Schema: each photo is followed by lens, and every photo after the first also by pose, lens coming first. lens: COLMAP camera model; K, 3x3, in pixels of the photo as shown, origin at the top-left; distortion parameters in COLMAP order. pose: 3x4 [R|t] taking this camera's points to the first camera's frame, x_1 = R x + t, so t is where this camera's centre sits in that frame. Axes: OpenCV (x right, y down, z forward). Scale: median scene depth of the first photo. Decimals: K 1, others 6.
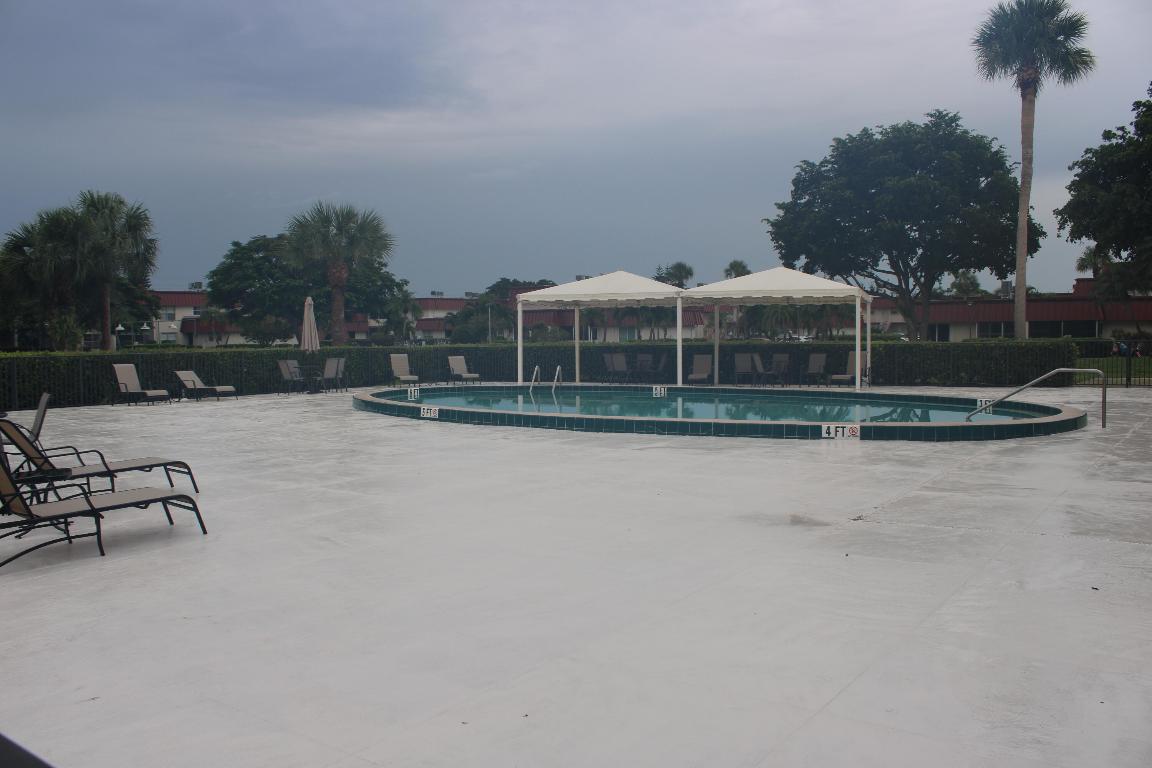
lens RADIAL K [[924.5, 0, 576.0], [0, 924.5, 384.0], [0, 0, 1]] dist [-0.132064, 0.098654]
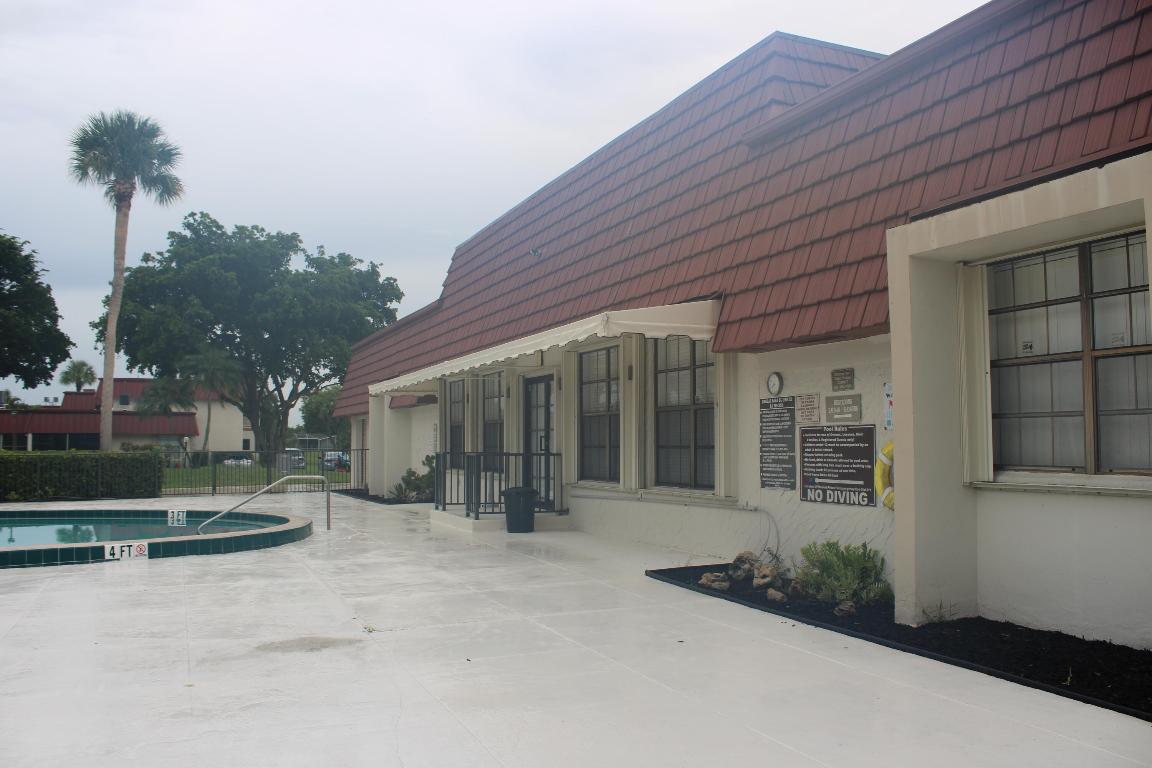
lens RADIAL K [[924.5, 0, 576.0], [0, 924.5, 384.0], [0, 0, 1]] dist [-0.132064, 0.098654]
pose [[0.515874, 0.062751, 0.854363, -0.083481], [0.045284, 0.993922, -0.100344, -0.000617], [-0.855467, 0.090454, 0.509896, 0.062506]]
